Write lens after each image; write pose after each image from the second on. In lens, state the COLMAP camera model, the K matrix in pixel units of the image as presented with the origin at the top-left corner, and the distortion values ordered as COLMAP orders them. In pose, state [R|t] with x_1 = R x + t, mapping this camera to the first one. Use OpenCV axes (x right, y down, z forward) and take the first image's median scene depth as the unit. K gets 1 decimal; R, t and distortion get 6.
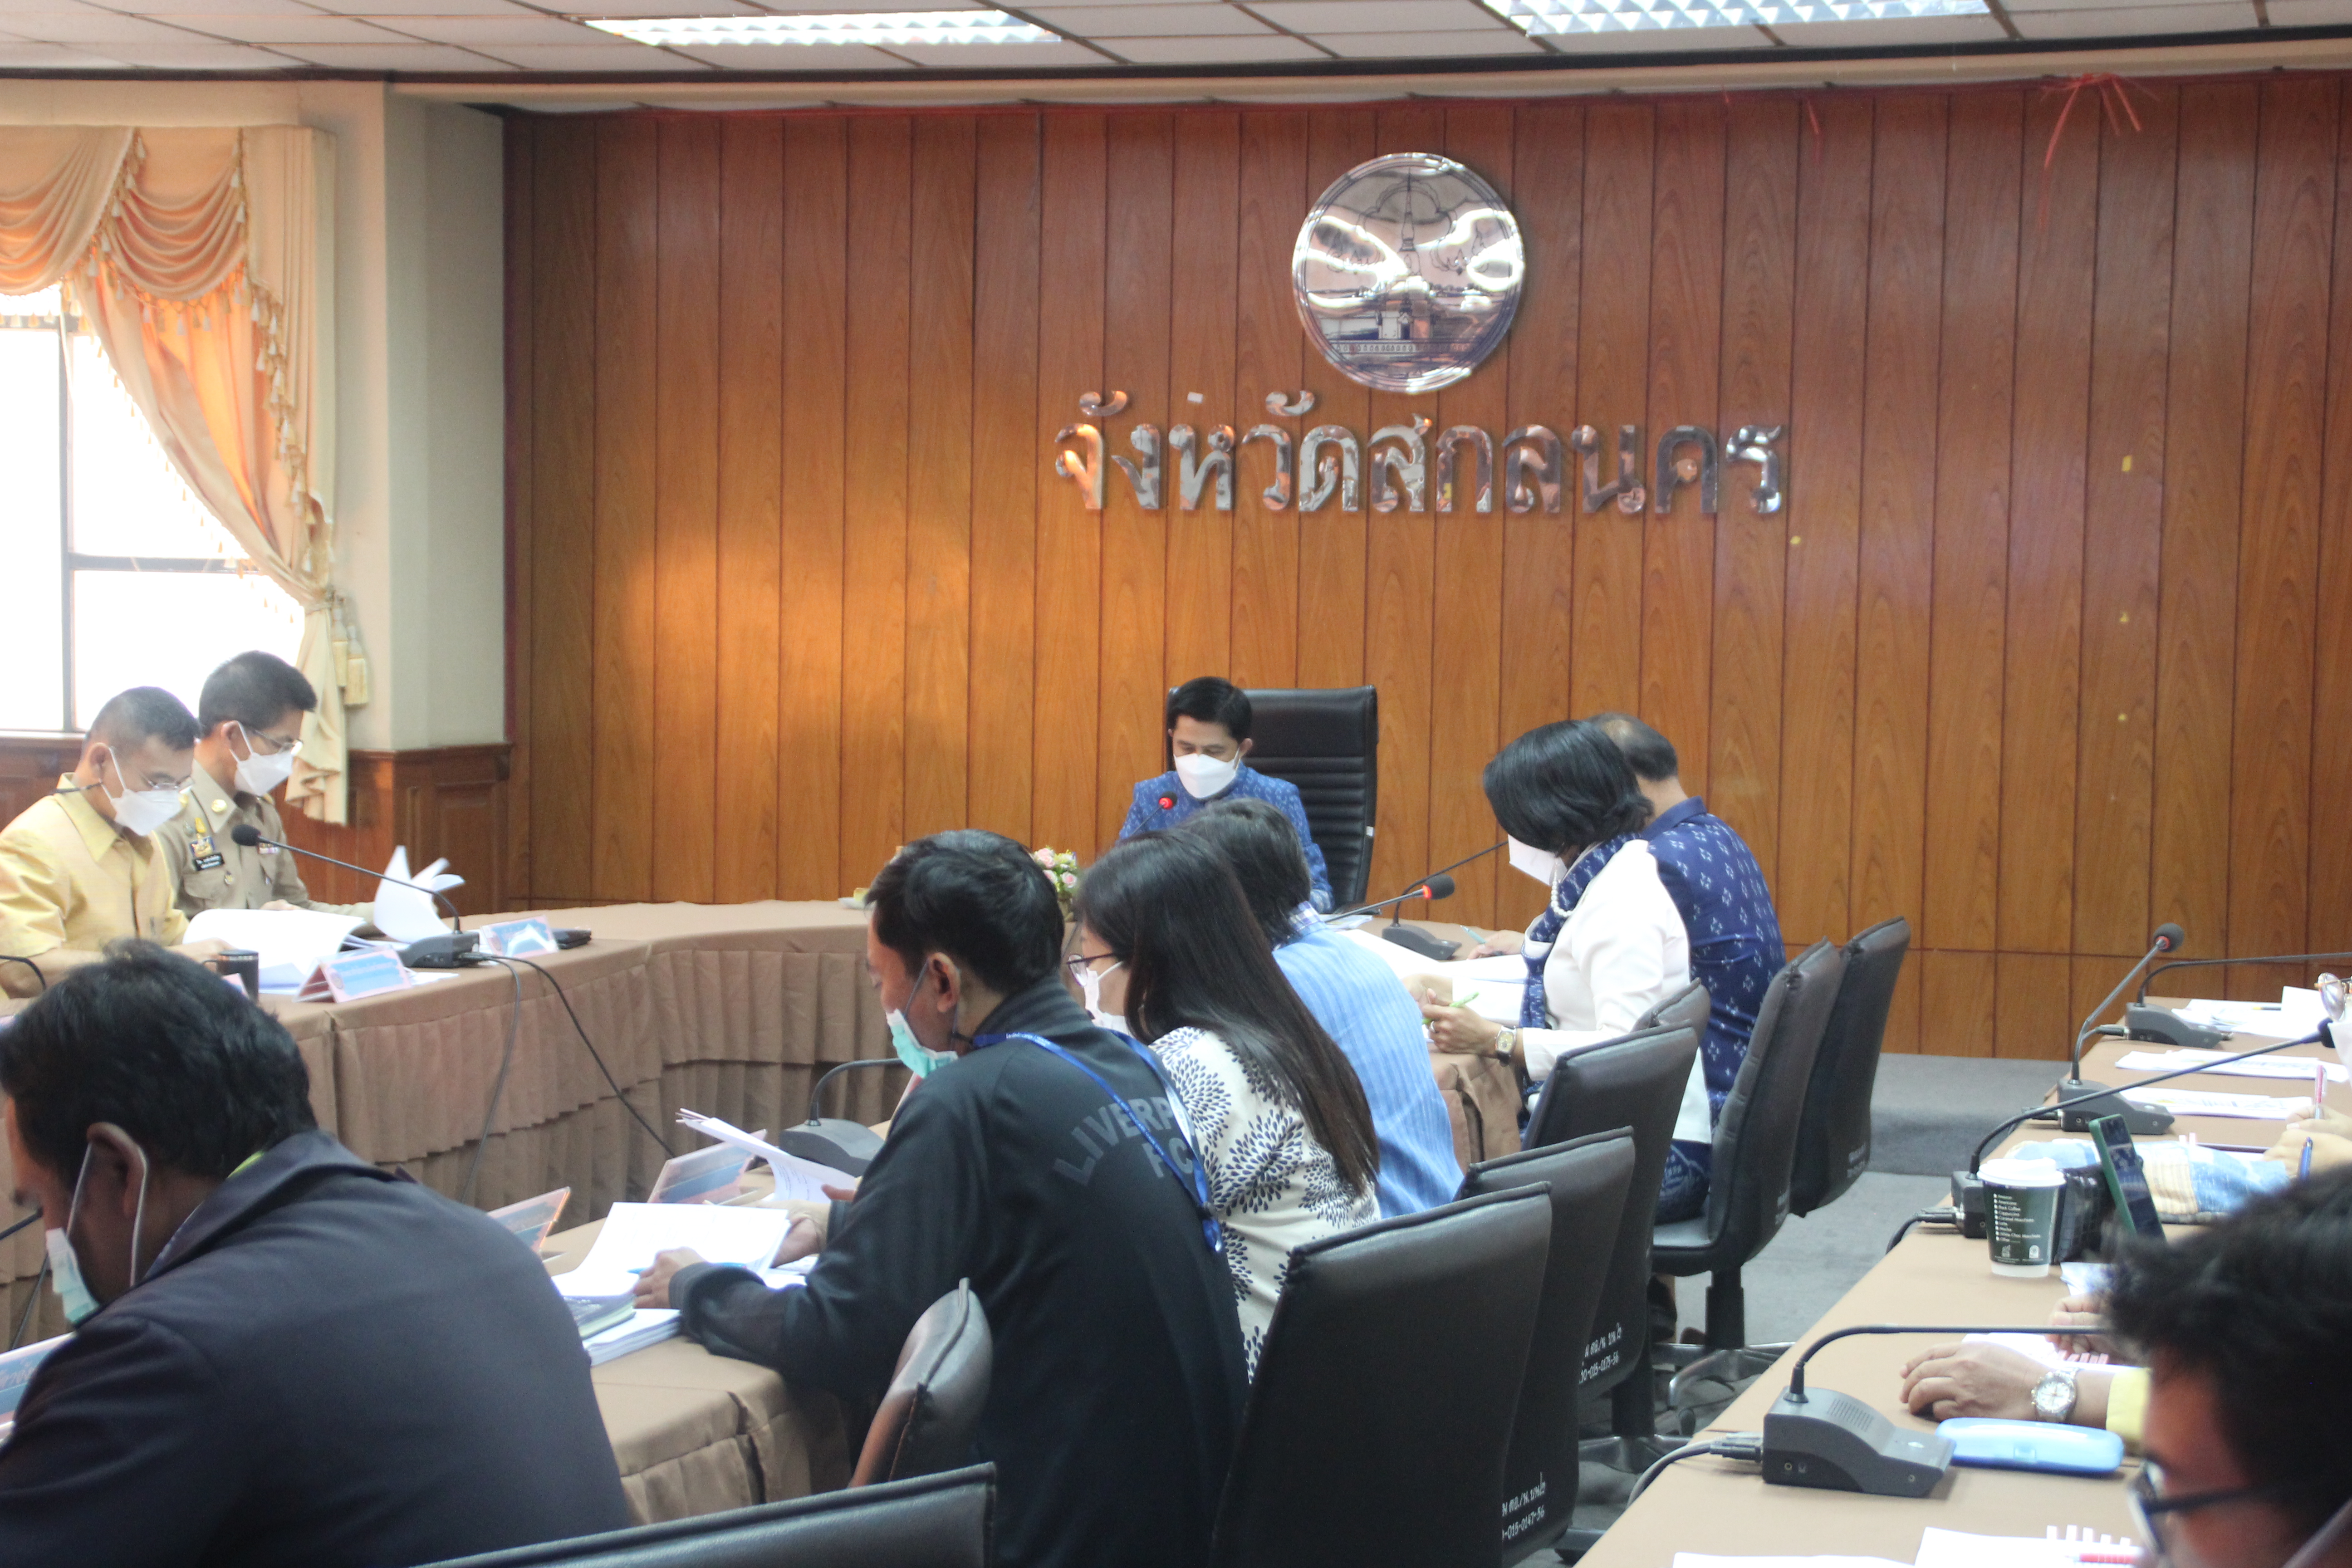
lens RADIAL K [[4148.9, 0, 1176.0], [0, 4148.9, 784.0], [0, 0, 1]] dist [0.202883, 0.259280]
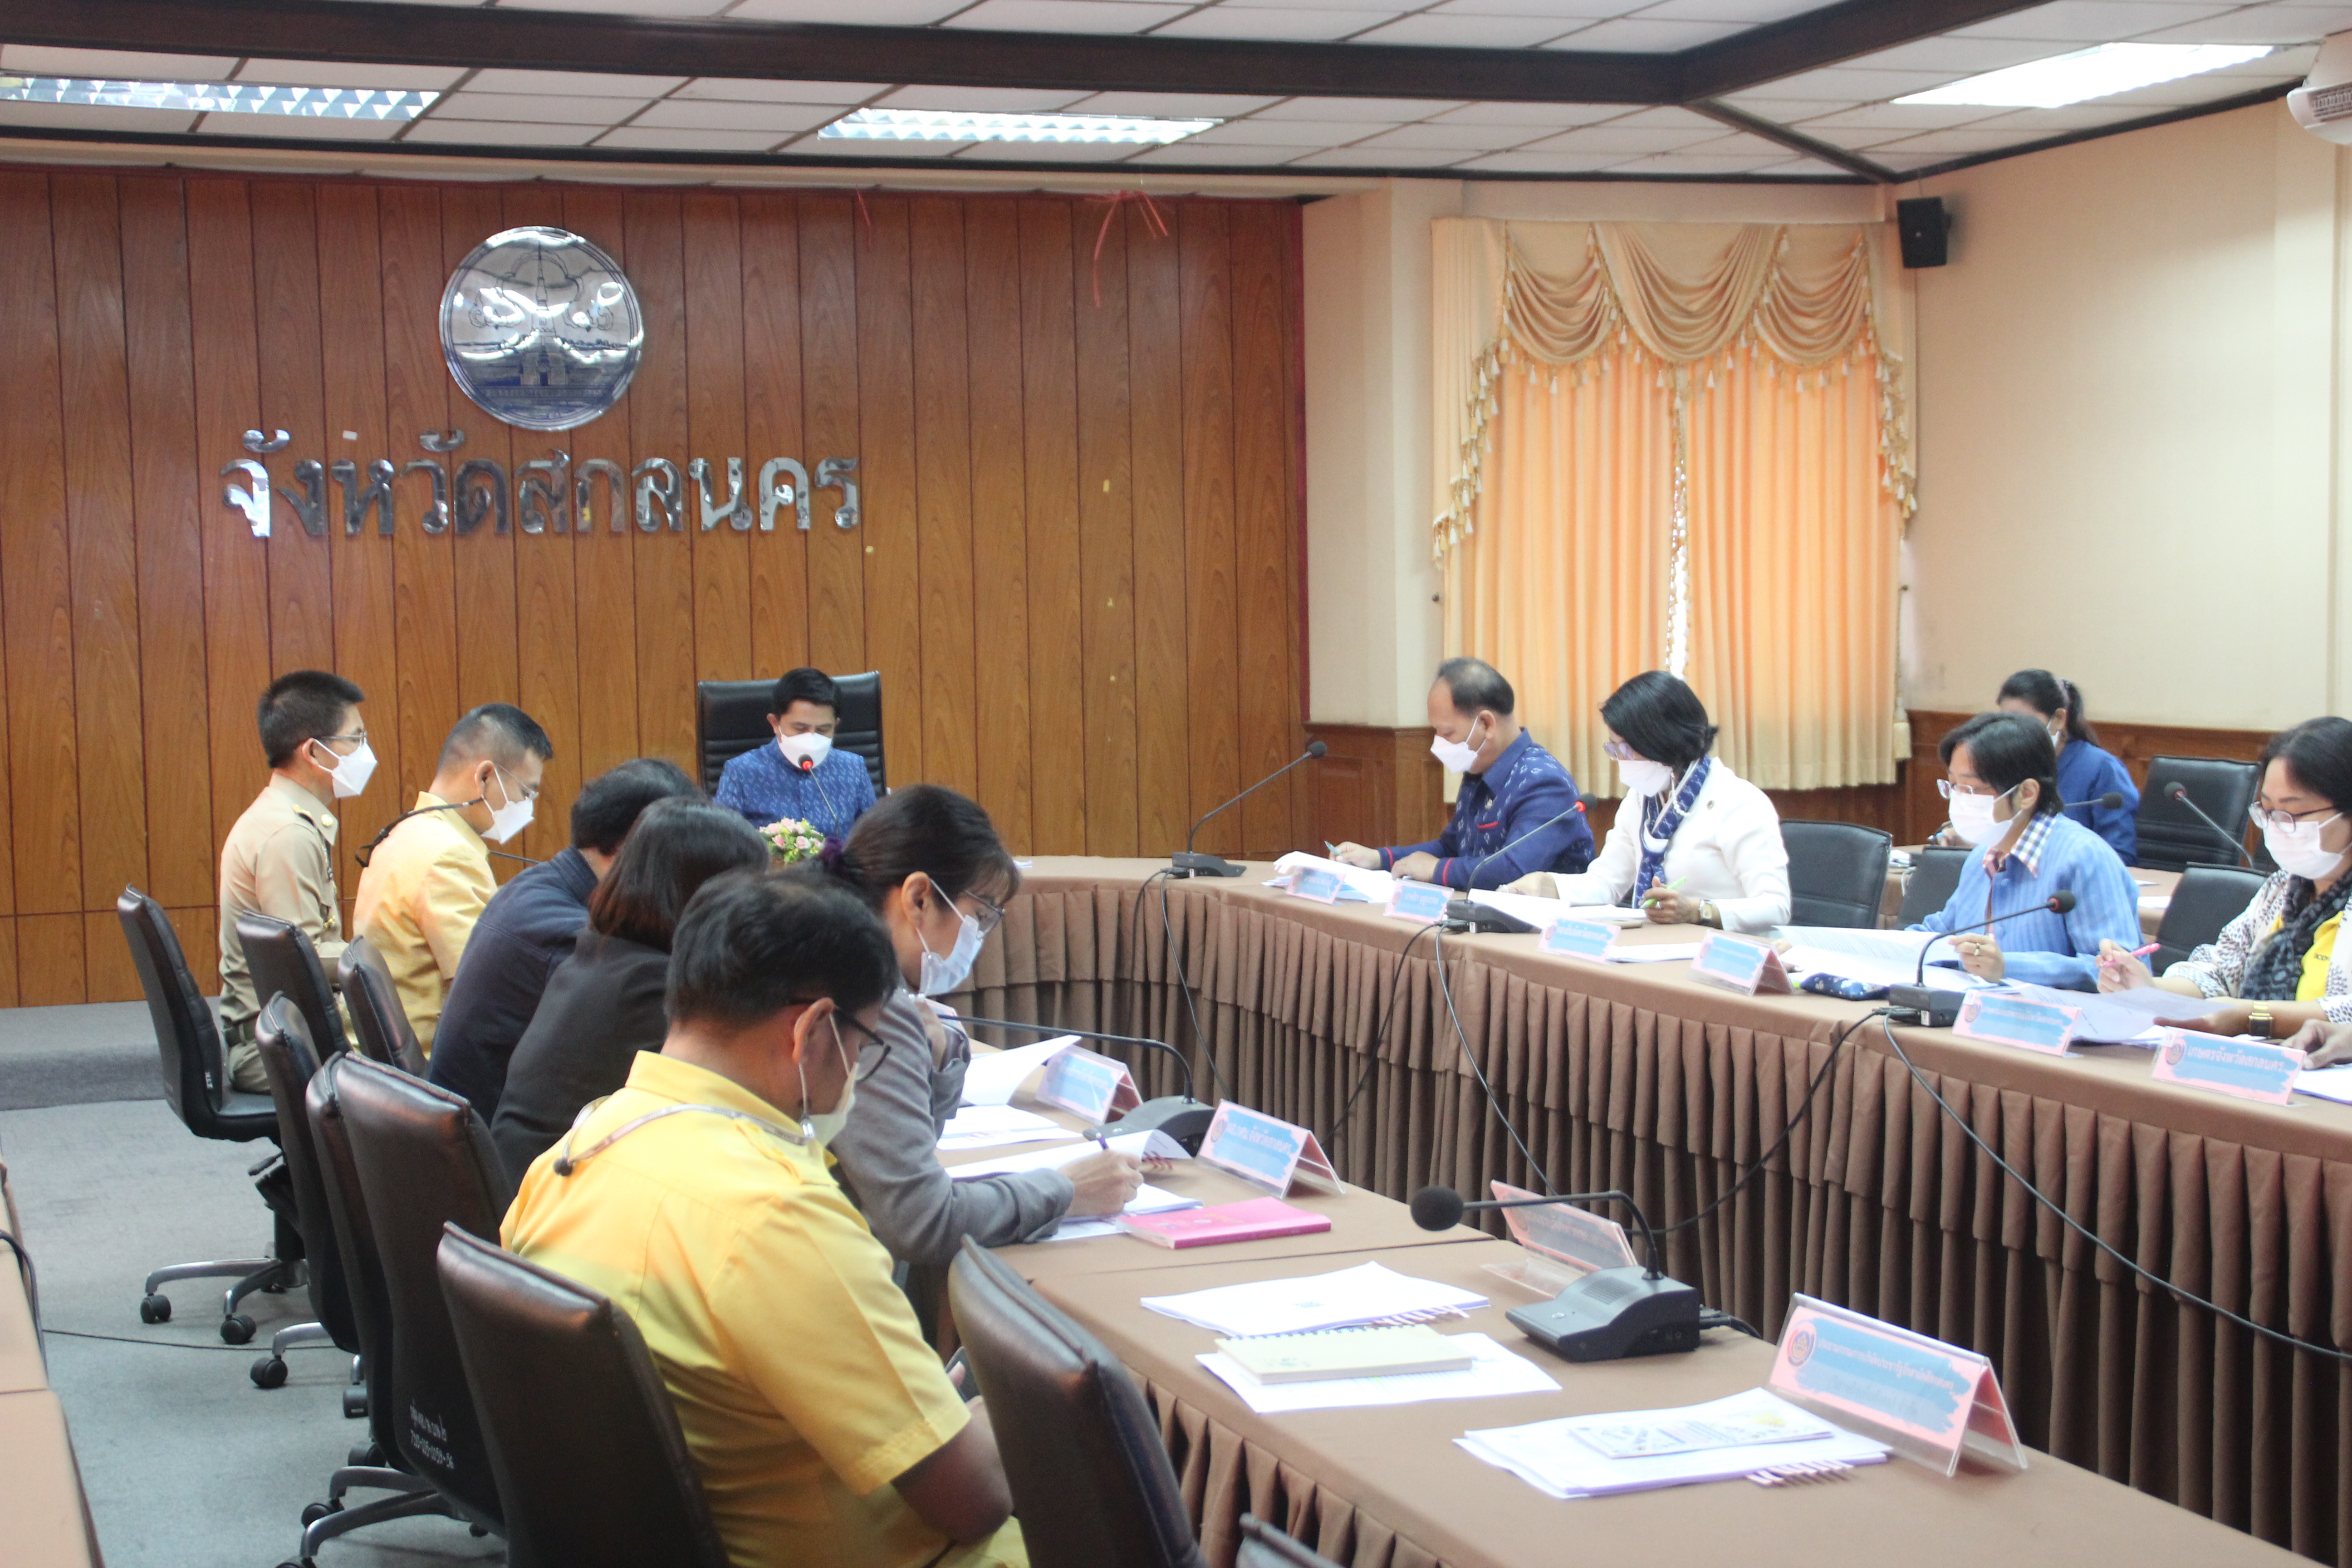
lens RADIAL K [[3380.6, 0, 1176.0], [0, 3380.6, 784.0], [0, 0, 1]] dist [0.057107, 0.041062]
pose [[0.804330, -0.064621, 0.590658, -0.376852], [0.060569, 0.997807, 0.026685, -0.009580], [-0.591087, 0.014312, 0.806481, 0.127064]]
